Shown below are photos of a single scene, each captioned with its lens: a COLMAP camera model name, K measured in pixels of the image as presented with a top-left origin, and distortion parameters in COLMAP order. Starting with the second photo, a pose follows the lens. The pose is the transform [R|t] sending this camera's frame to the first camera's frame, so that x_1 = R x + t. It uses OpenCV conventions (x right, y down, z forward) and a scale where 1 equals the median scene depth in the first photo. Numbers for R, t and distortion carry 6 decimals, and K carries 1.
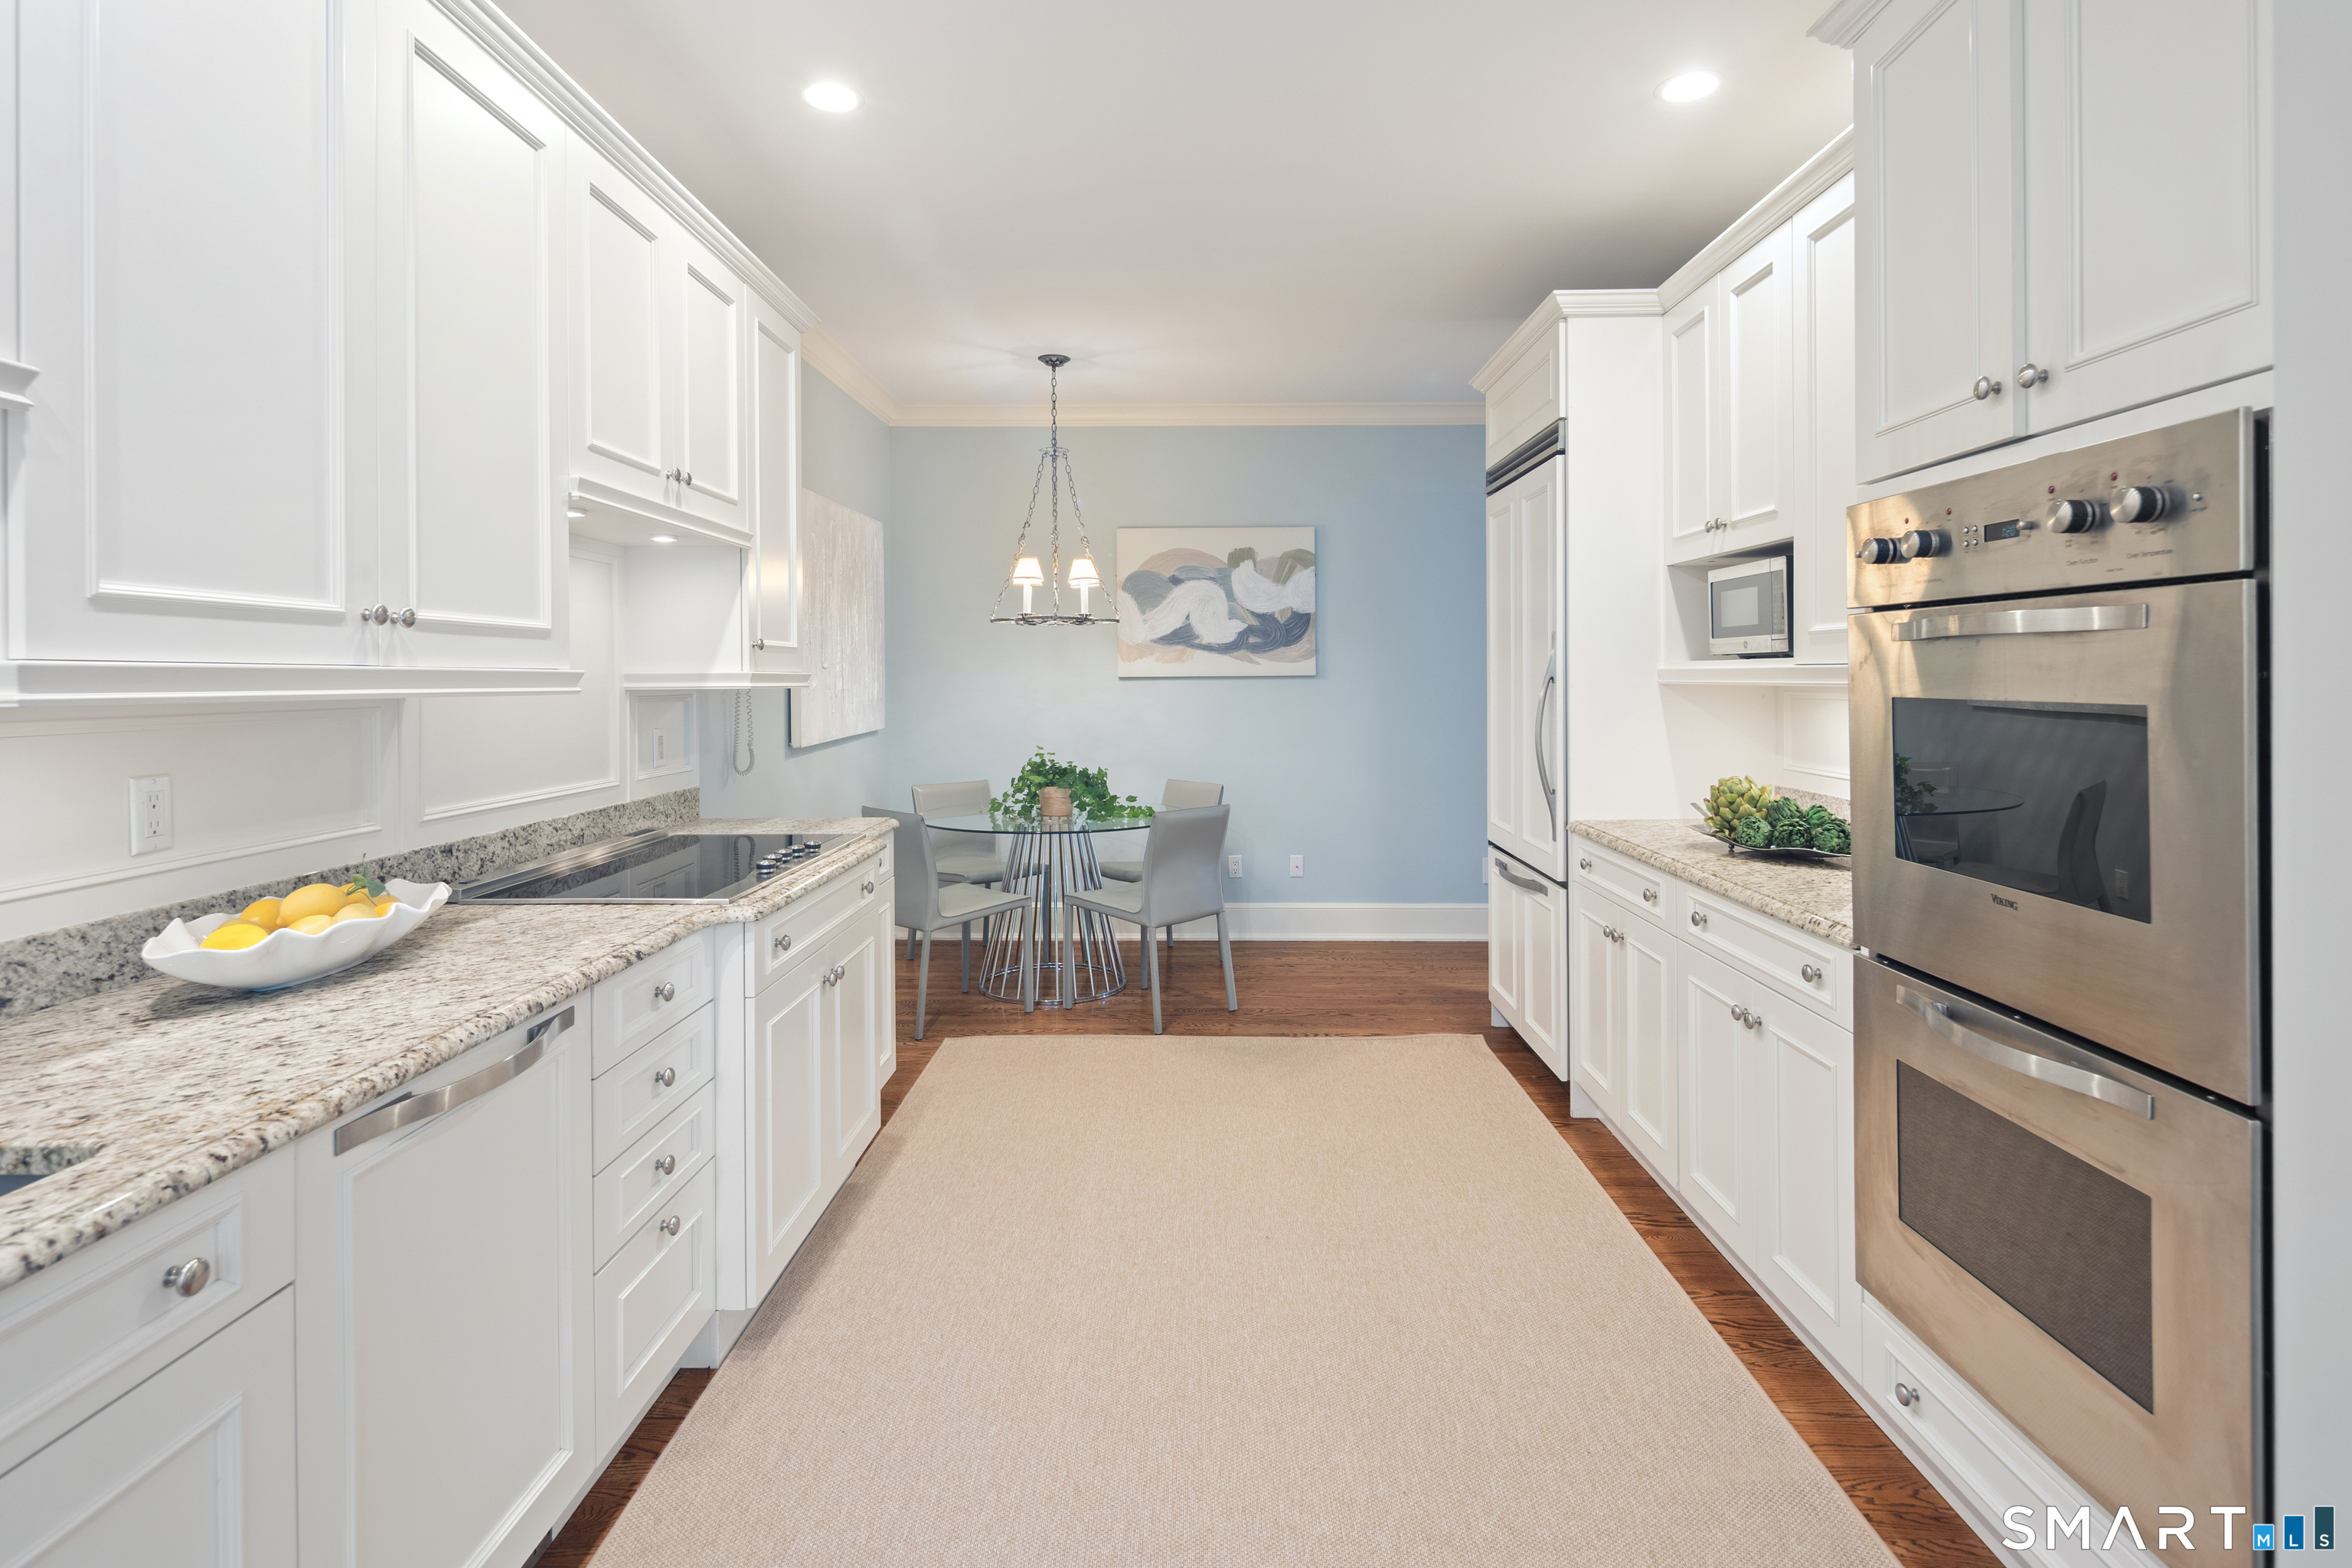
lens RADIAL K [[1164.5, 0, 1174.8], [0, 1164.5, 678.8], [0, 0, 1]] dist [0.006754, -0.003176]
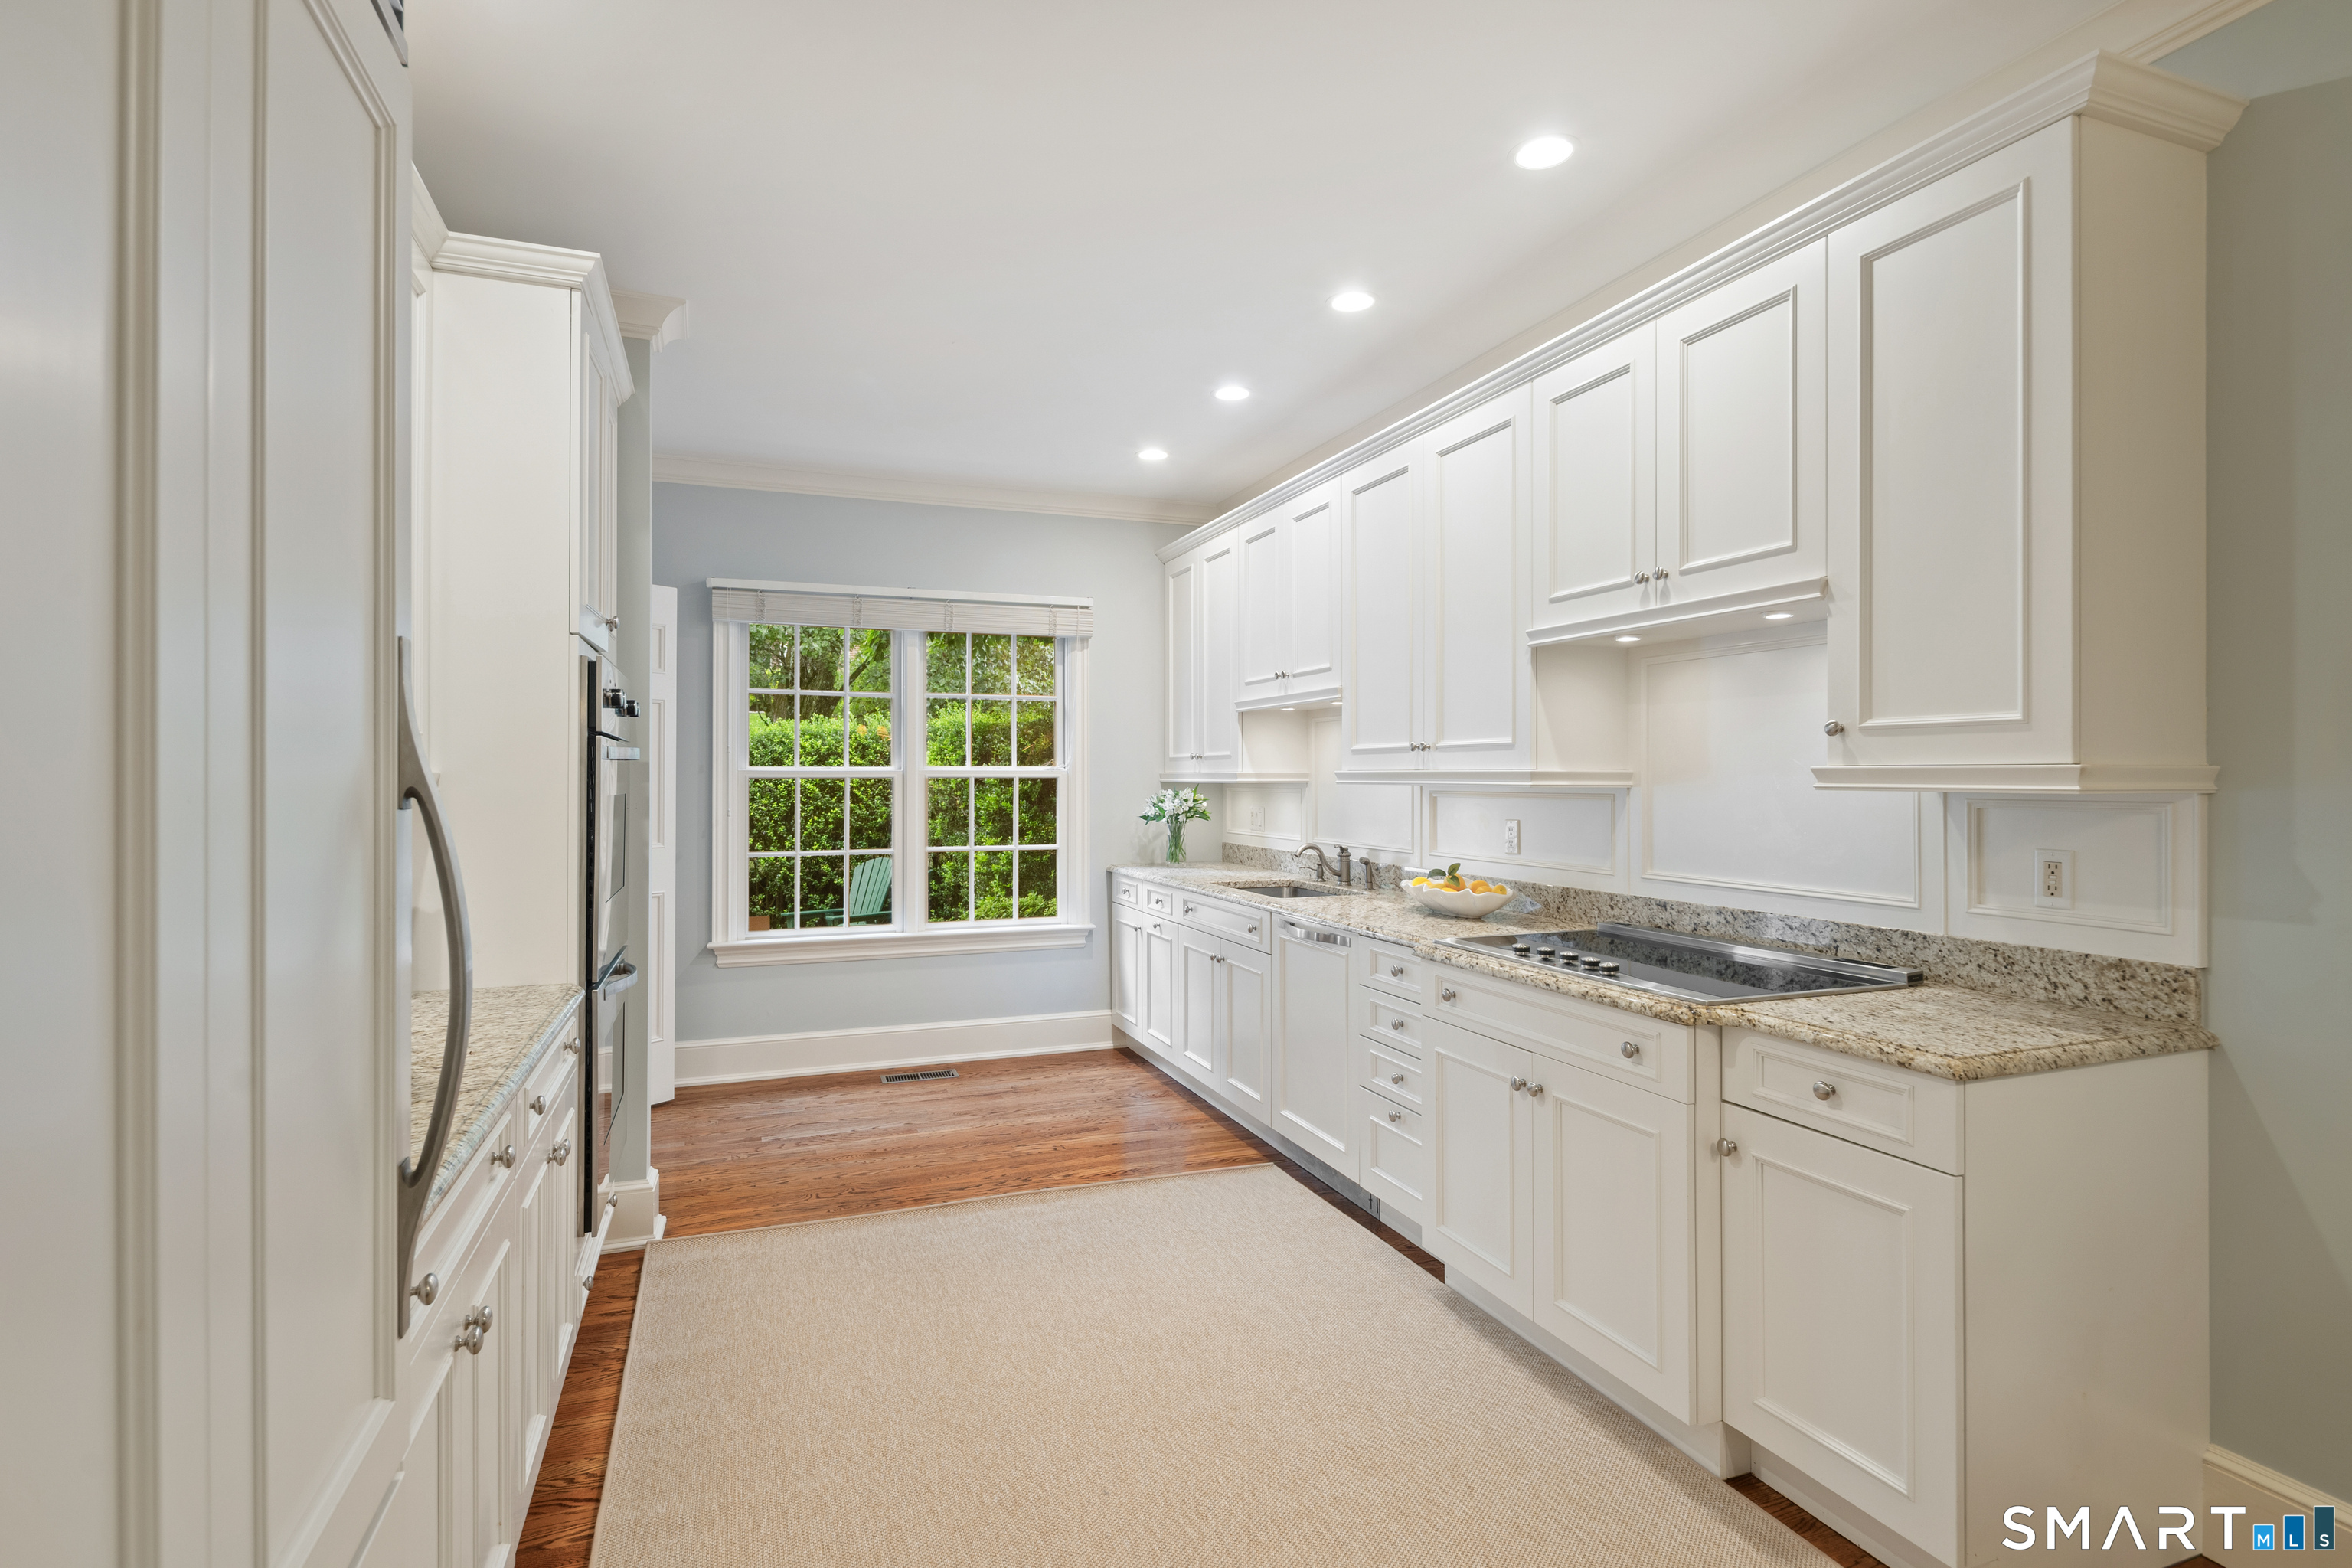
lens RADIAL K [[1164.5, 0, 1169.7], [0, 1164.5, 776.0], [0, 0, 1]] dist [0.006754, -0.003176]
pose [[-0.931035, 0.005586, -0.364886, 0.179962], [0.005342, 0.999984, 0.001680, -0.002033], [0.364890, -0.000385, -0.931051, 0.970771]]
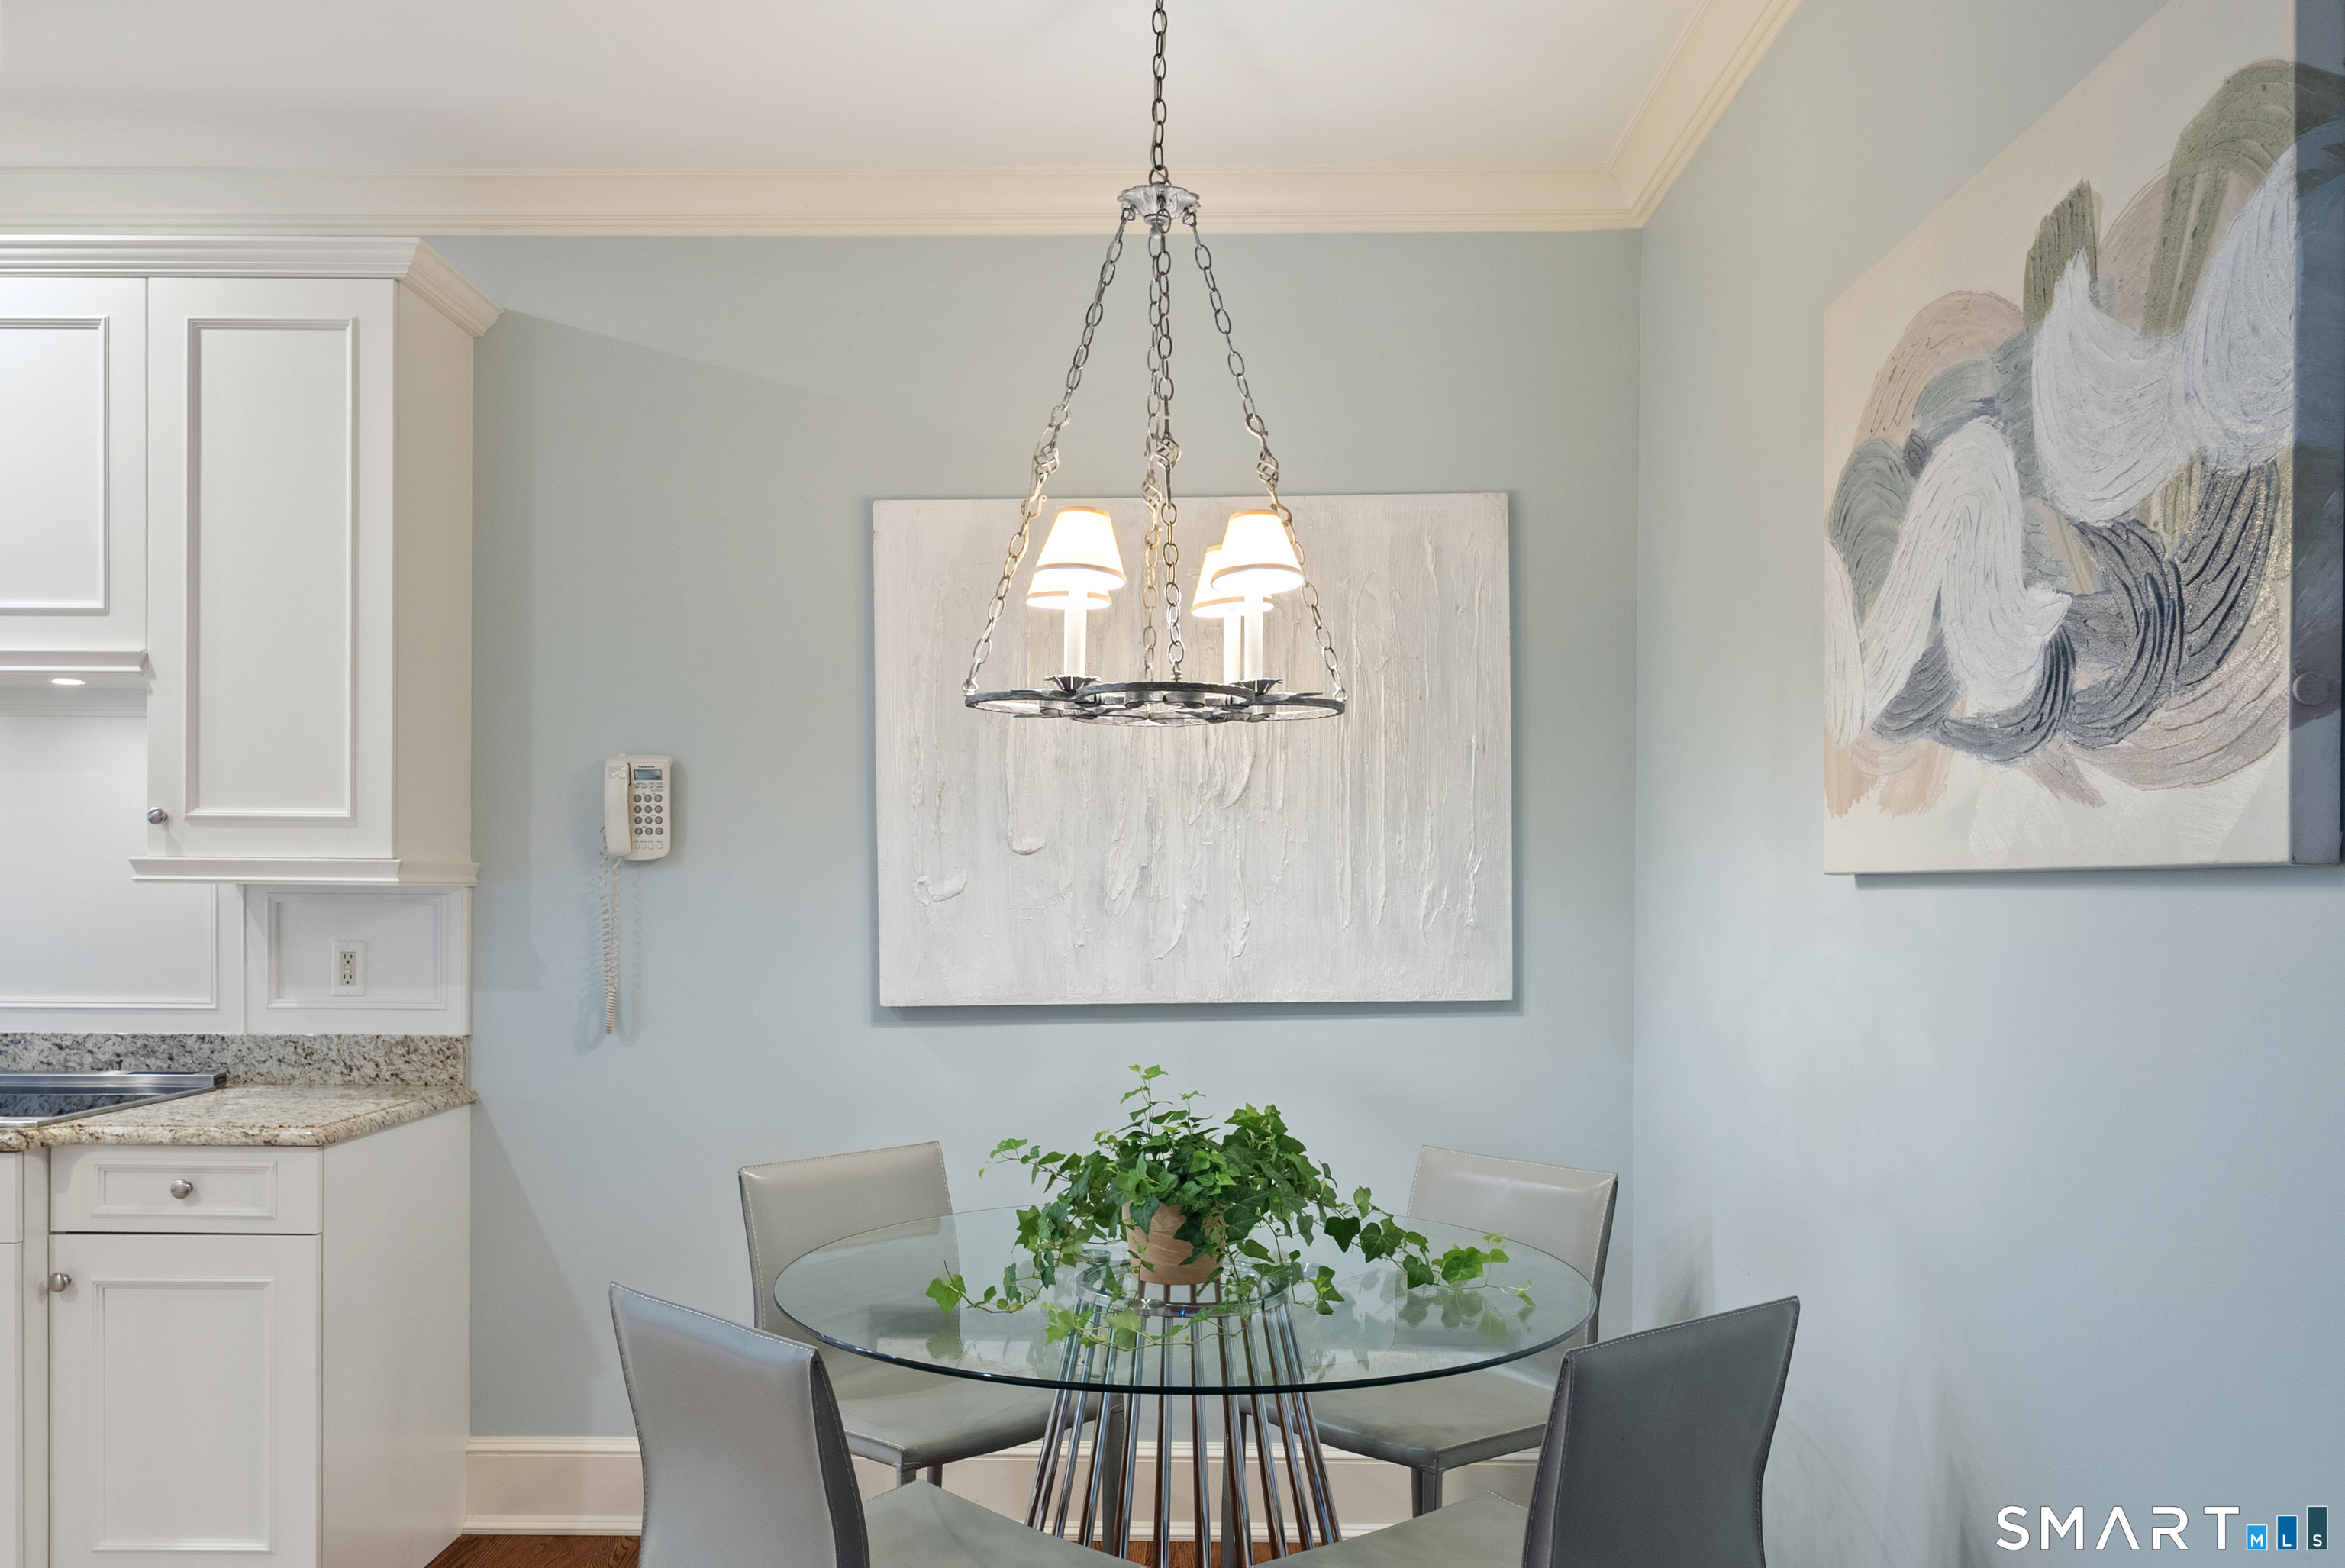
lens RADIAL K [[1764.5, 0, 1198.1], [0, 1764.5, 893.8], [0, 0, 1]] dist [-0.008122, 0.000709]
pose [[0.008681, 0.009652, -0.999916, 0.414353], [-0.008435, 0.999919, 0.009579, 0.000348], [0.999927, 0.008351, 0.008762, 1.013675]]
